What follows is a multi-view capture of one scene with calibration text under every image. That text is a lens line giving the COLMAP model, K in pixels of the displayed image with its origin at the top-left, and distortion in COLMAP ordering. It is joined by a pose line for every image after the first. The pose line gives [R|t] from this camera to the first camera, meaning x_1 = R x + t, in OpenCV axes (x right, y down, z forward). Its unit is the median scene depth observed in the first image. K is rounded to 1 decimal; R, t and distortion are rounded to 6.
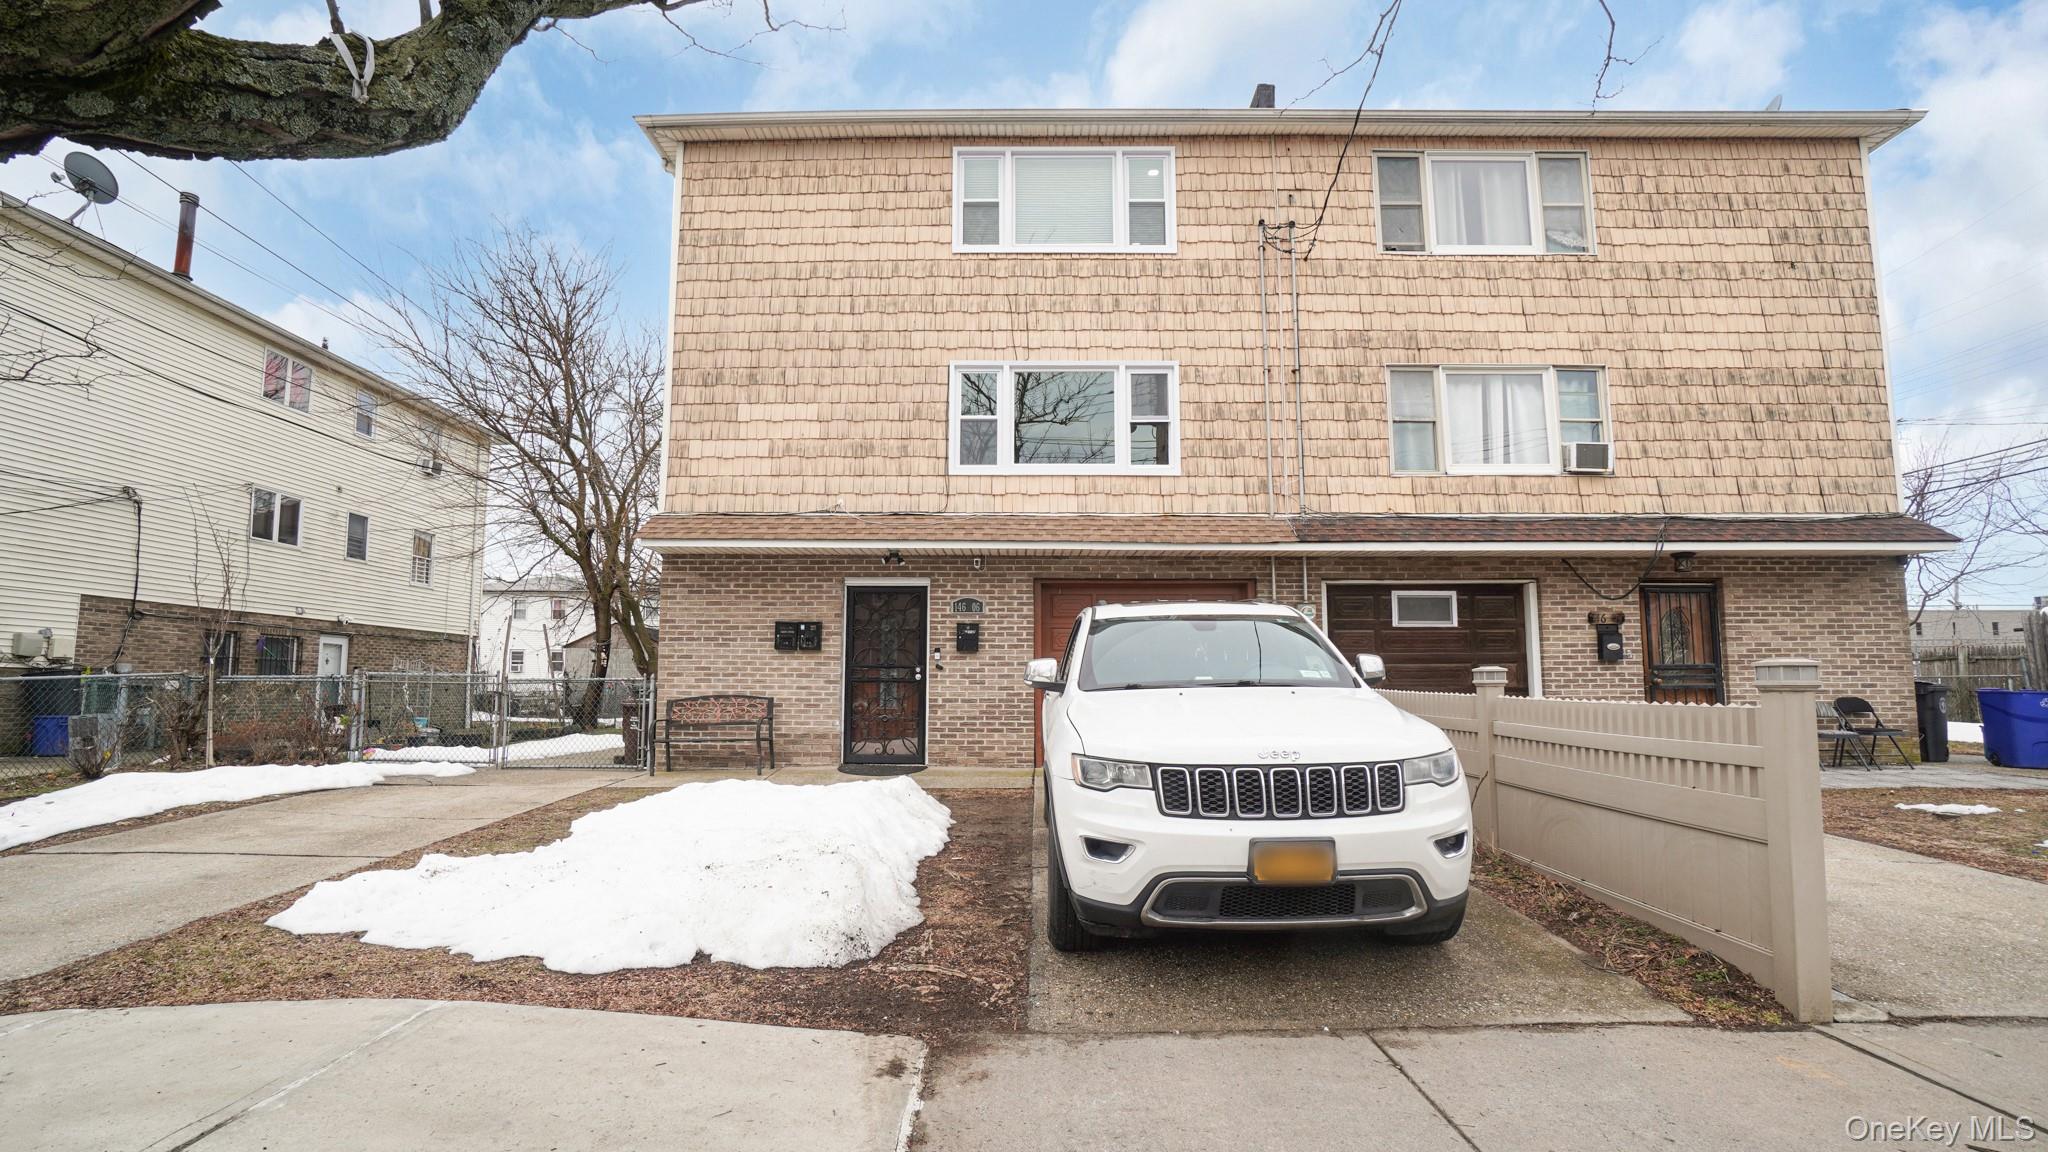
lens RADIAL K [[847.2, 0, 978.7], [0, 847.2, 516.9], [0, 0, 1]] dist [-0.060341, 0.018787]
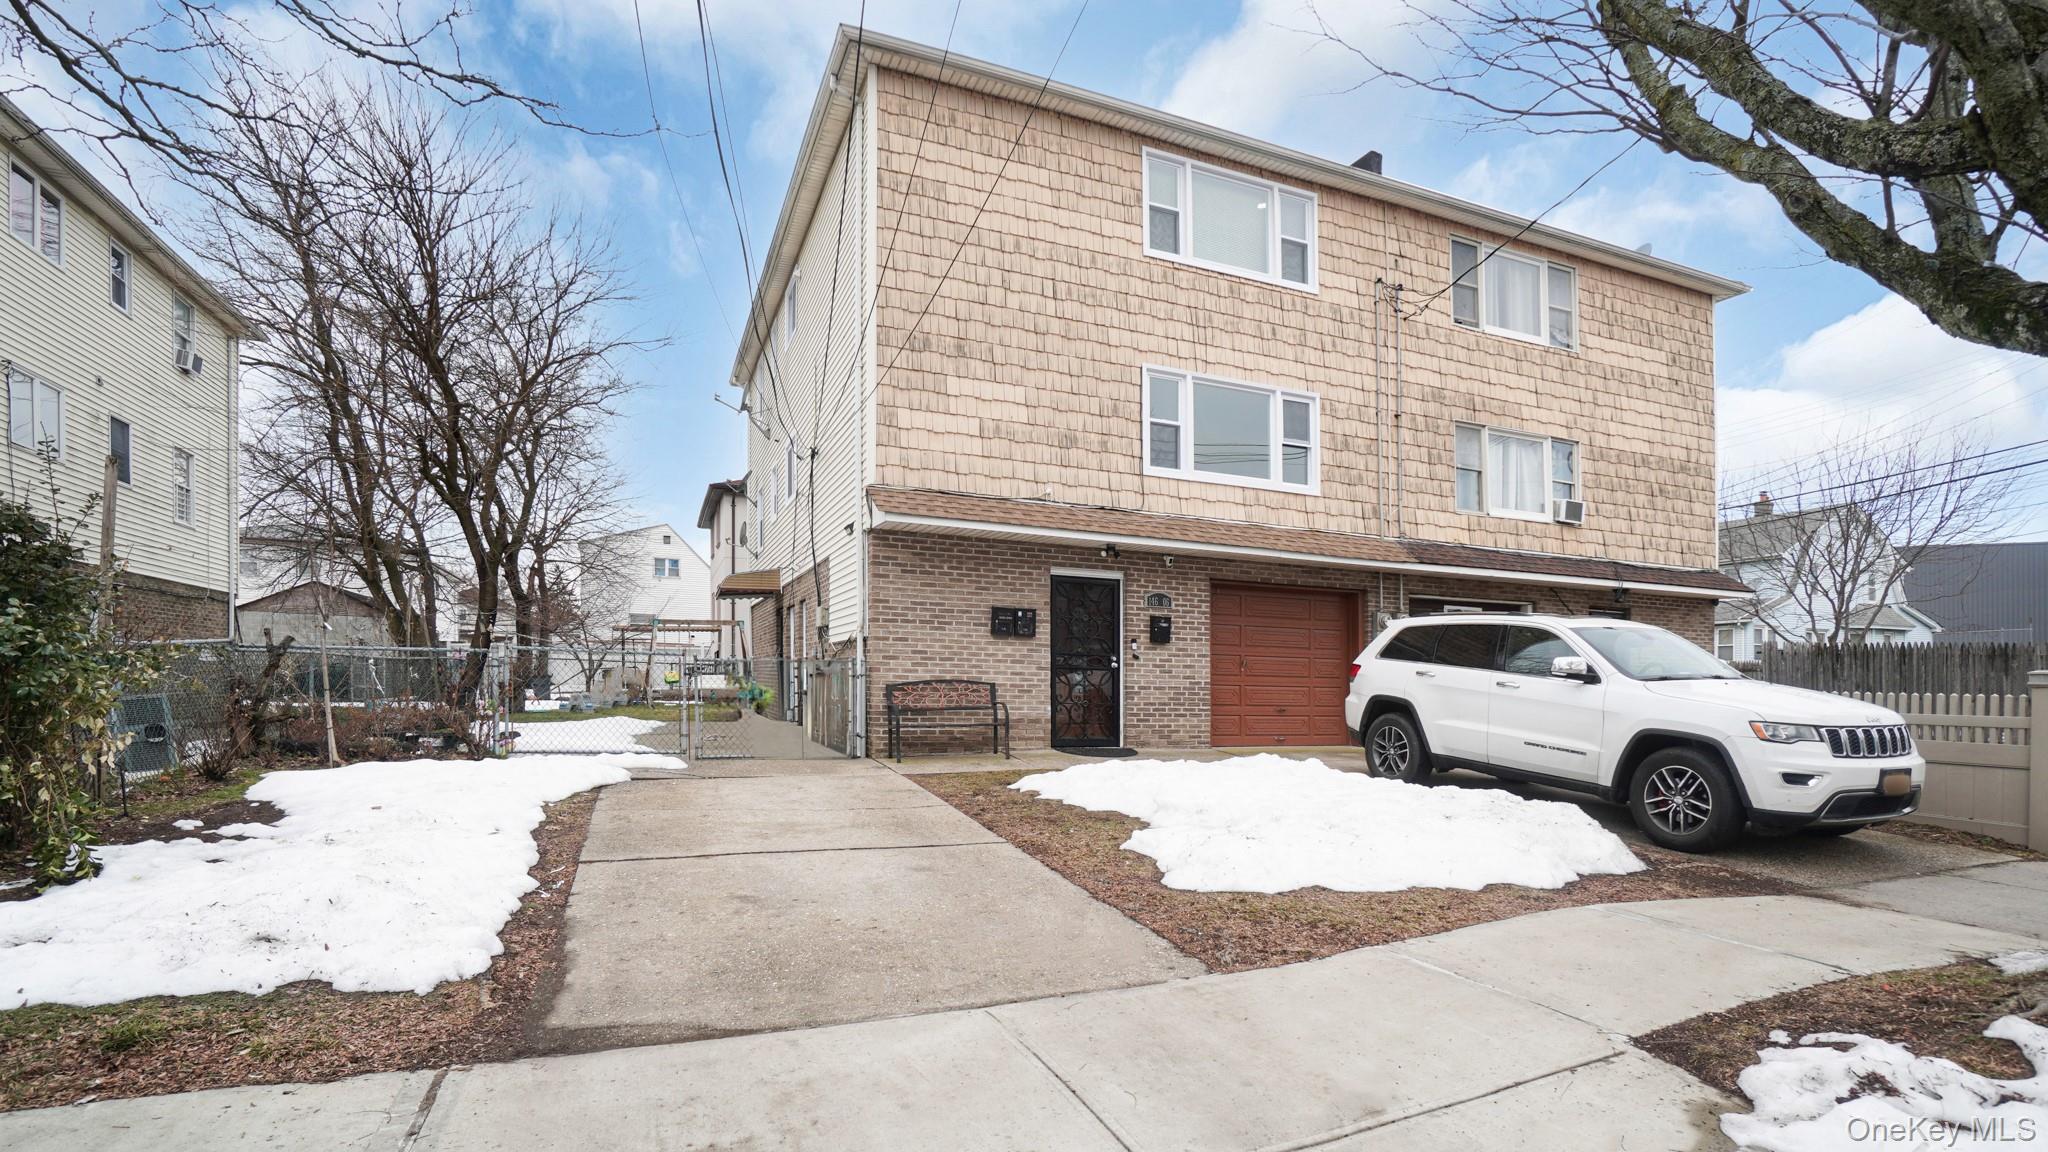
lens RADIAL K [[910.4, 0, 1016.0], [0, 910.4, 569.1], [0, 0, 1]] dist [-0.058687, 0.020182]
pose [[0.923432, 0.062398, 0.378656, -0.583262], [-0.094196, 0.993362, 0.066023, 0.006959], [-0.372022, -0.096636, 0.923180, 0.011497]]
